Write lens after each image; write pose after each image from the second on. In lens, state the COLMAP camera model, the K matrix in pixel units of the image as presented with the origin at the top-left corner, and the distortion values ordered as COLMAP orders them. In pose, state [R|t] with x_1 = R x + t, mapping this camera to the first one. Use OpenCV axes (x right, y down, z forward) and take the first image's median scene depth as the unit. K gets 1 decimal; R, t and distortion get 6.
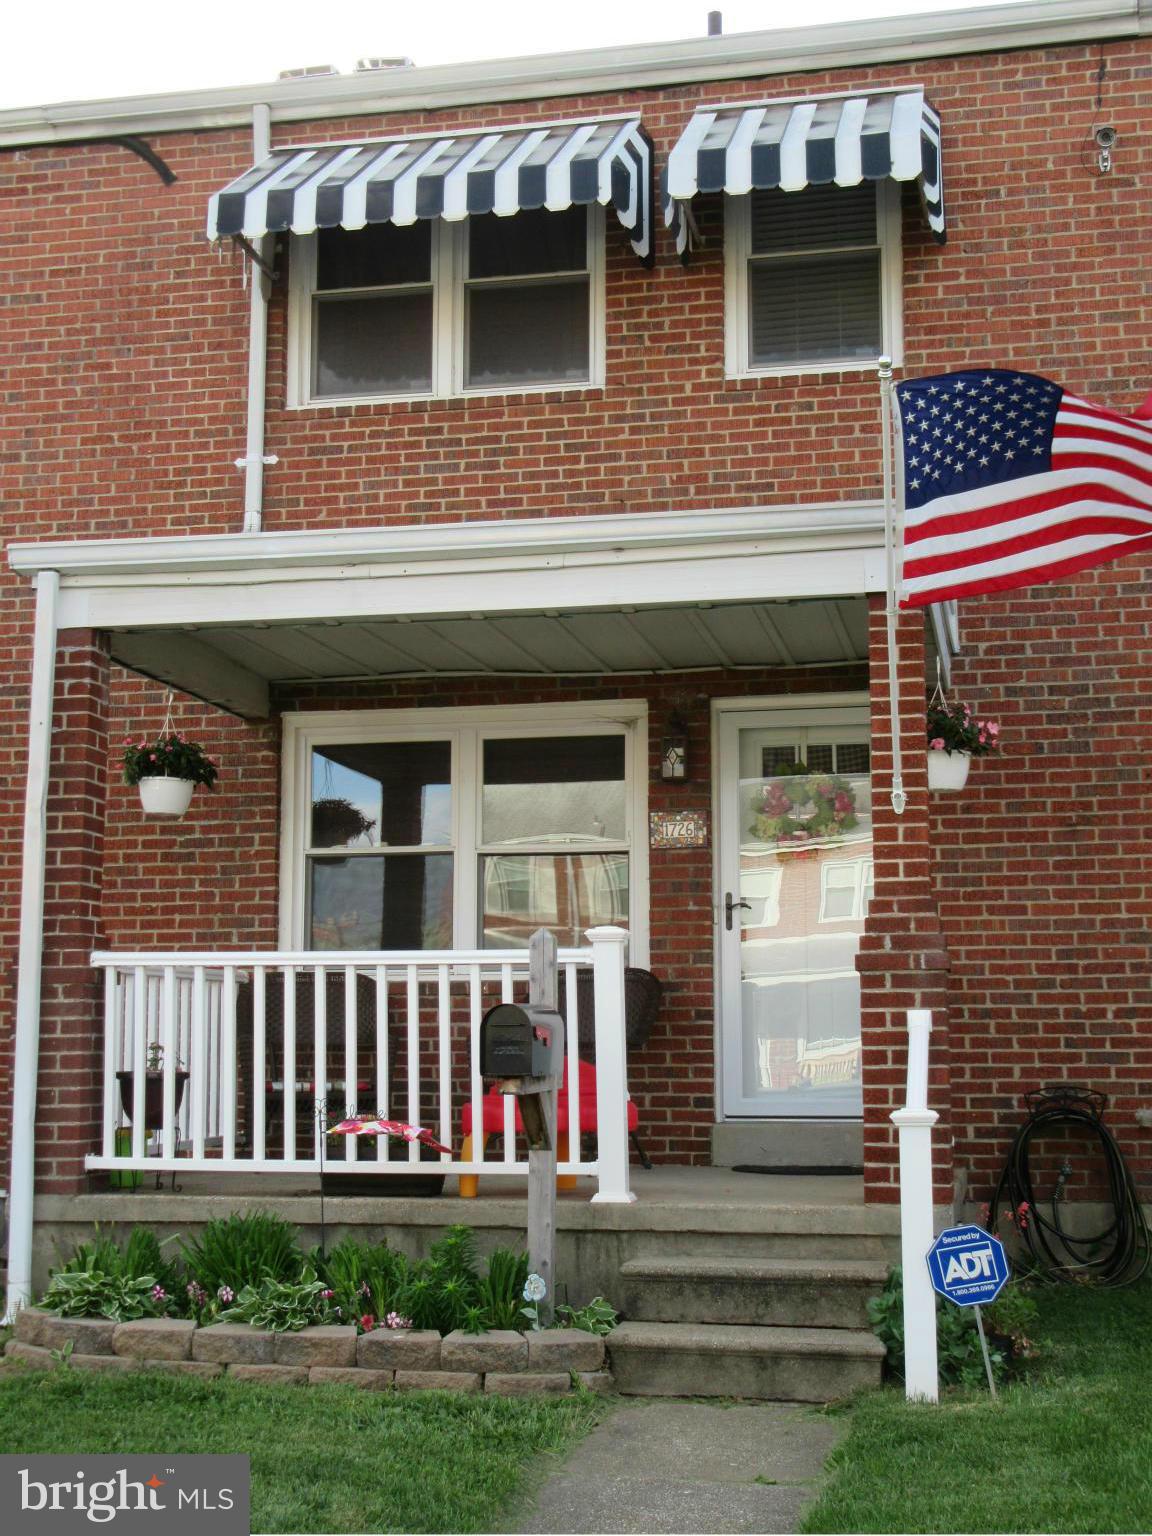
lens RADIAL K [[2105.7, 0, 576.0], [0, 2105.7, 768.0], [0, 0, 1]] dist [0.003466, 0.013076]
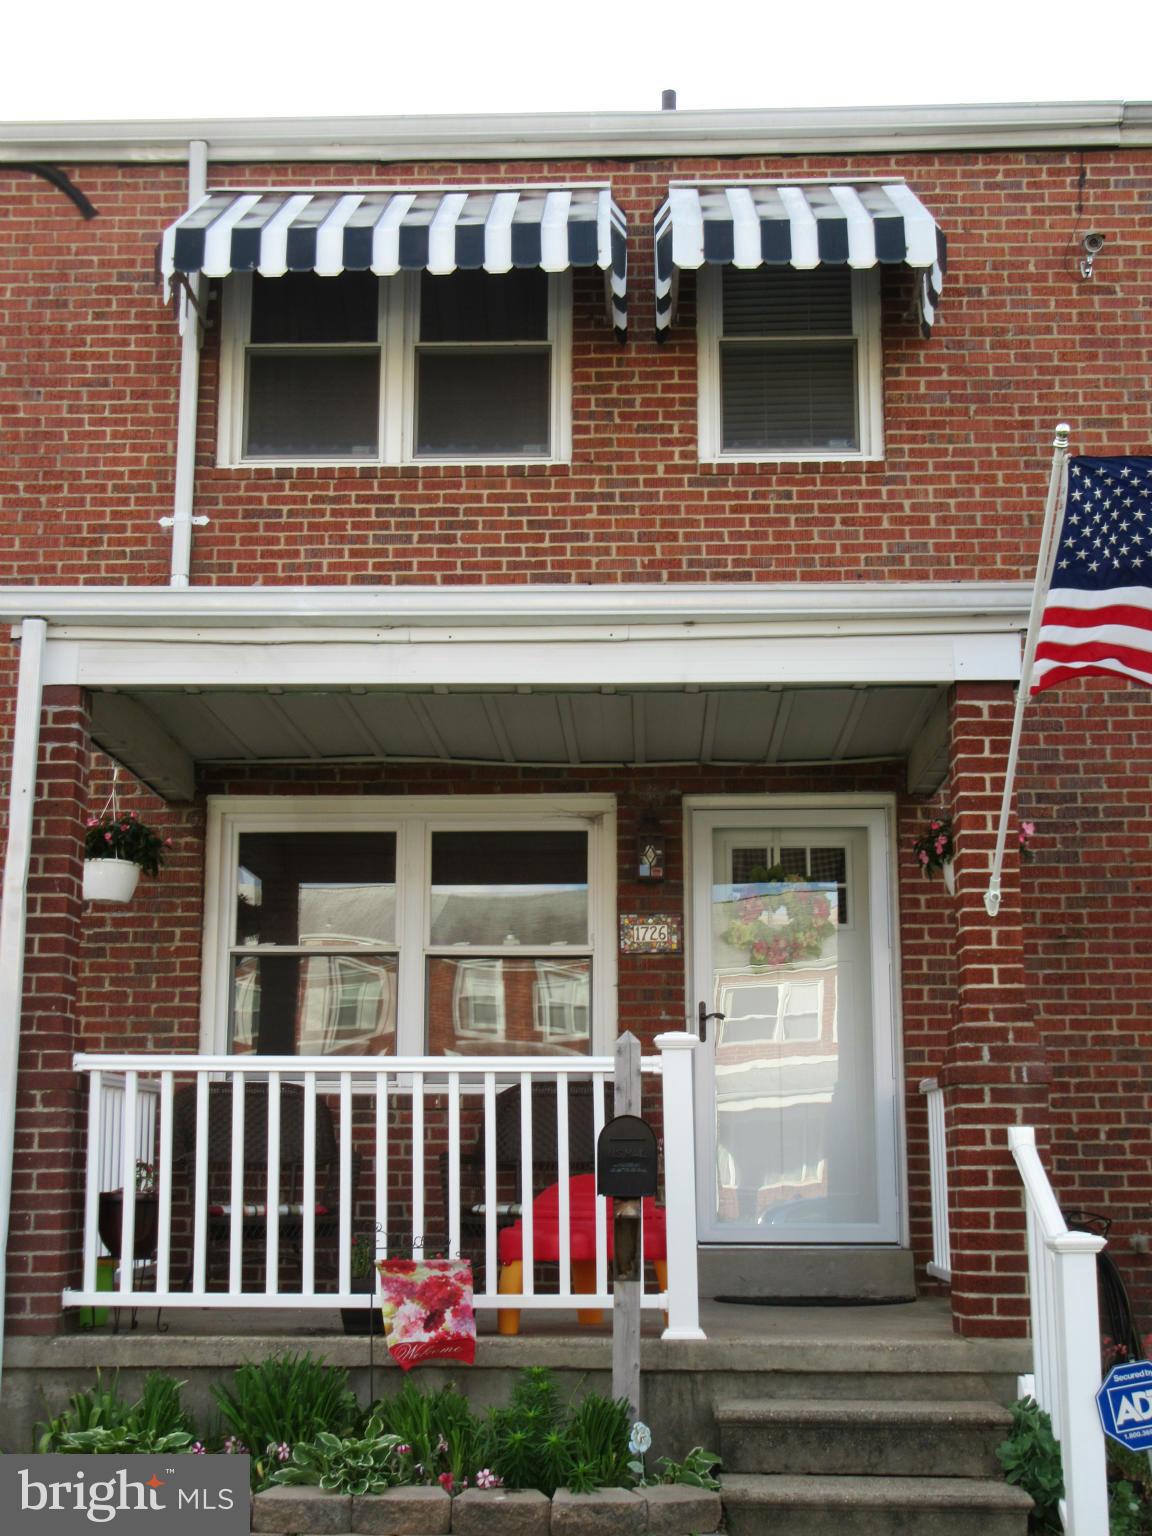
lens RADIAL K [[2105.7, 0, 576.0], [0, 2105.7, 768.0], [0, 0, 1]] dist [0.003466, 0.013076]
pose [[0.984289, 0.036705, 0.172710, -0.147276], [-0.026523, 0.997791, -0.060899, 0.013614], [-0.174564, 0.055362, 0.983088, 0.080223]]
